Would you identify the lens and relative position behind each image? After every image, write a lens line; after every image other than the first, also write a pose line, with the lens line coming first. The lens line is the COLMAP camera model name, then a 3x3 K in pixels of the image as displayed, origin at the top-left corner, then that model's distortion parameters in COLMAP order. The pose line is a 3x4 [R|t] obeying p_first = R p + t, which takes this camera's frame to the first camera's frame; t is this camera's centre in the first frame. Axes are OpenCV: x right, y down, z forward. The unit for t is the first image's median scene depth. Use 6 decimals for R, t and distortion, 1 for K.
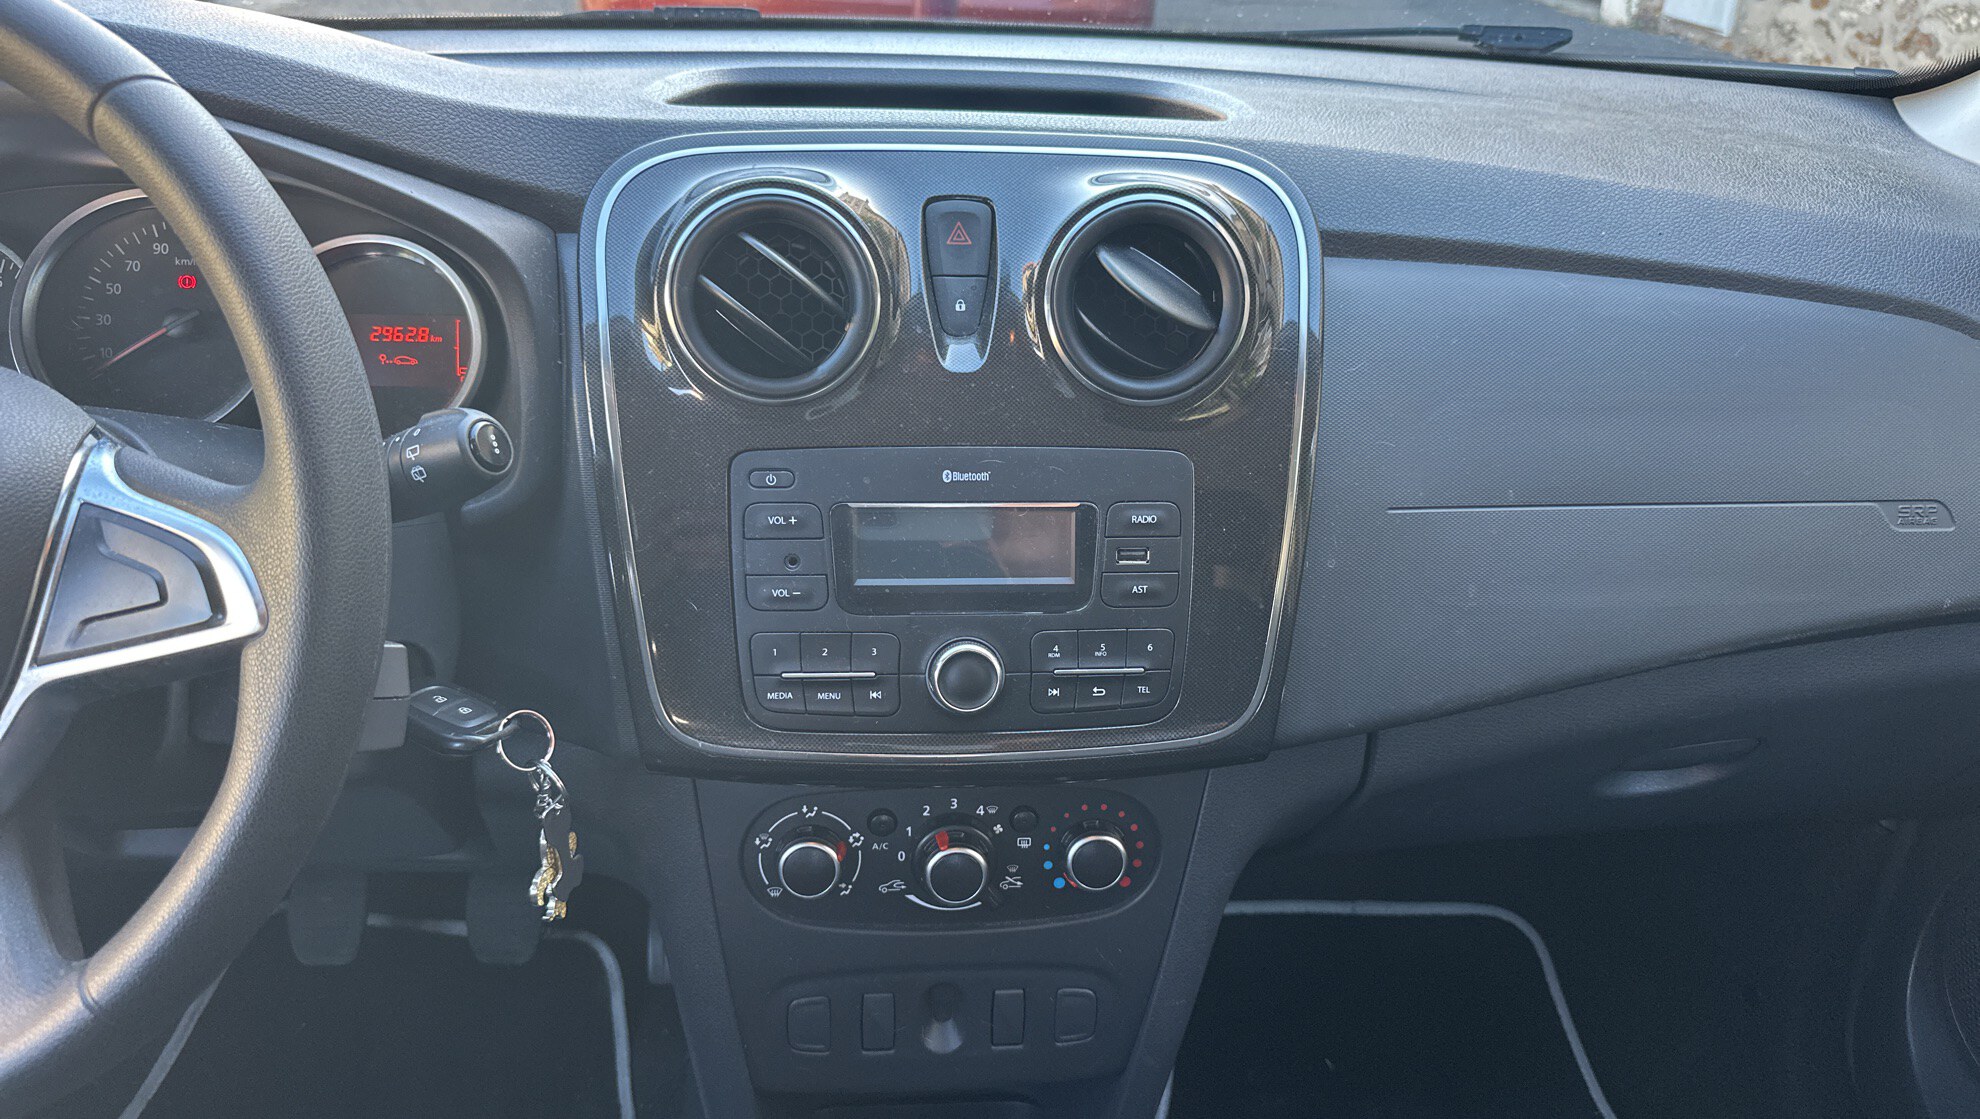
lens RADIAL K [[1387.7, 0, 990.0], [0, 1387.7, 559.5], [0, 0, 1]] dist [0.126623, -0.251007]
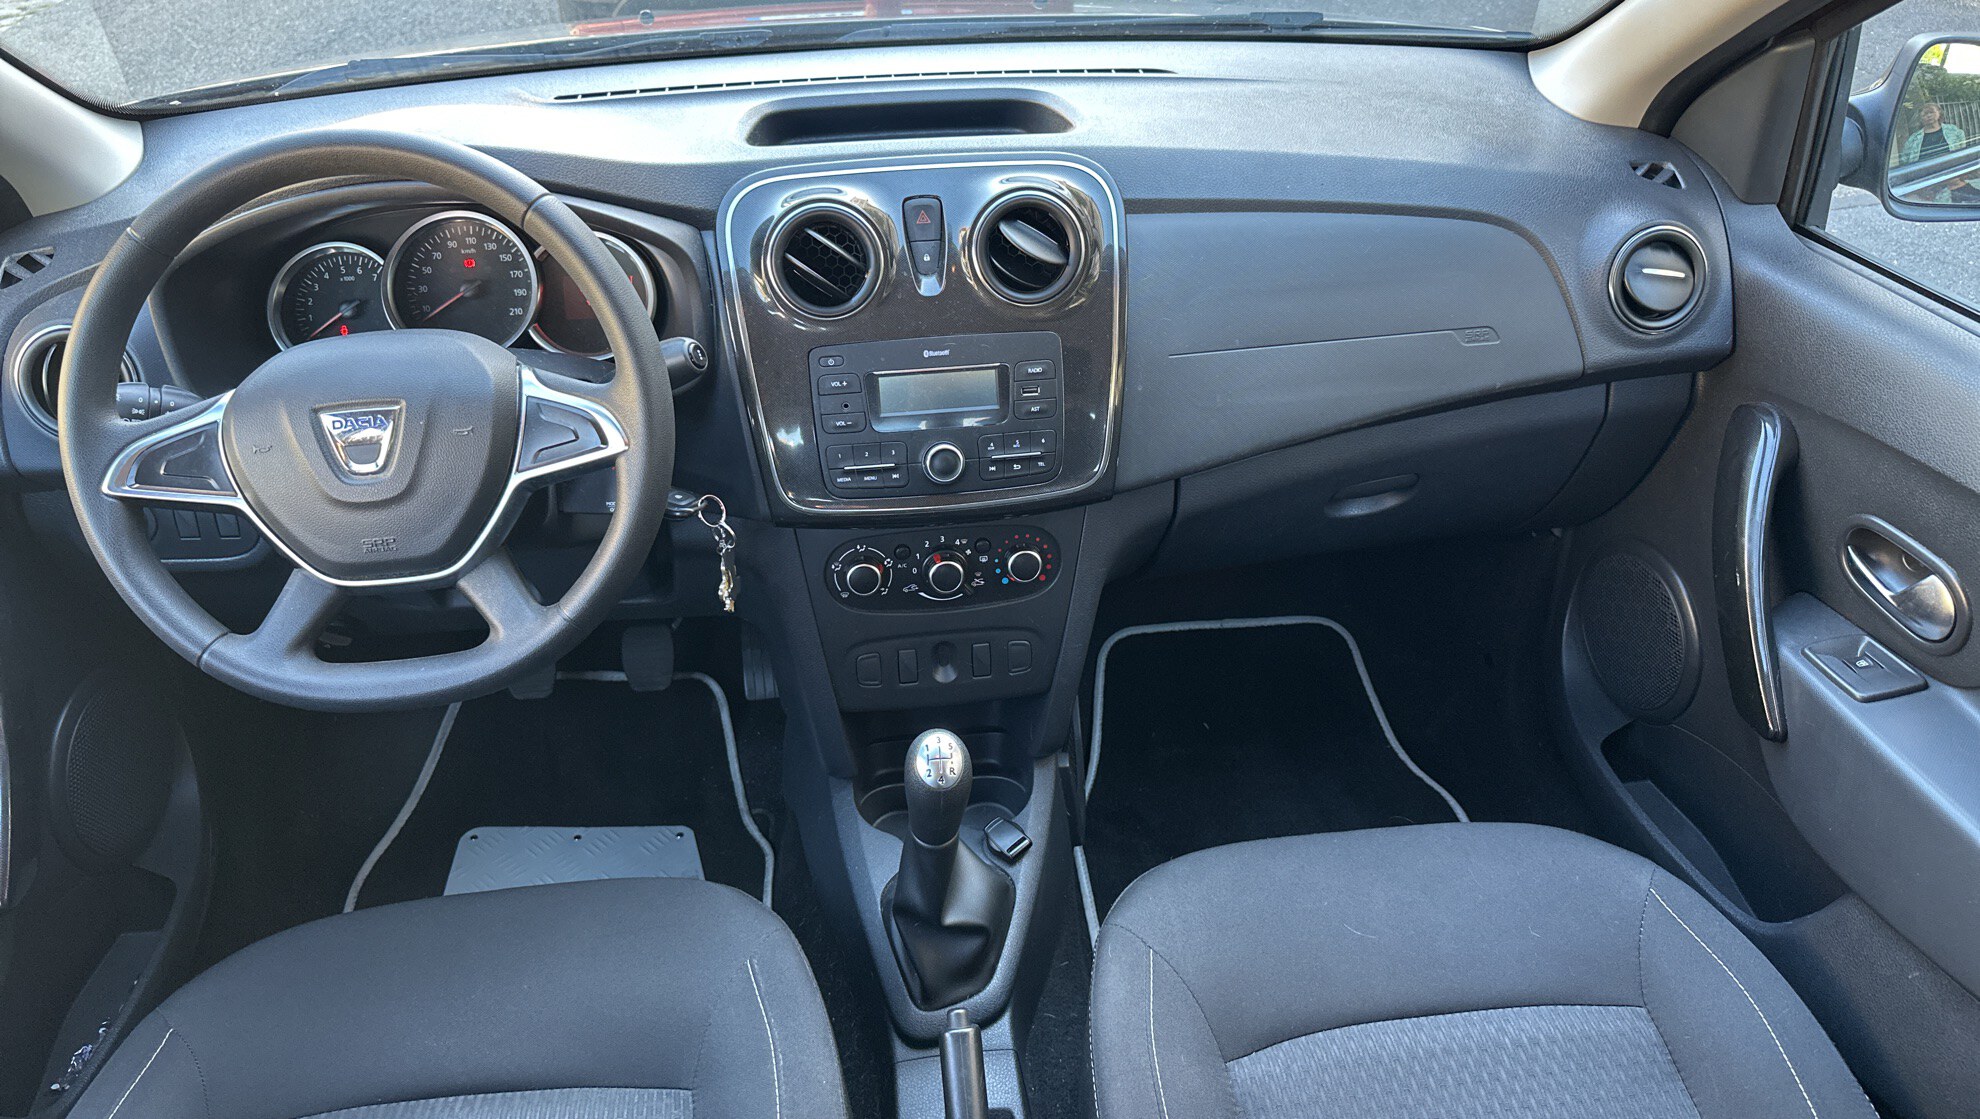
lens RADIAL K [[1387.7, 0, 990.0], [0, 1387.7, 559.5], [0, 0, 1]] dist [0.126623, -0.251007]
pose [[0.997640, -0.067301, 0.013614, 0.009666], [0.065358, 0.991533, 0.112204, 0.008524], [-0.021050, -0.111050, 0.993592, -0.833568]]
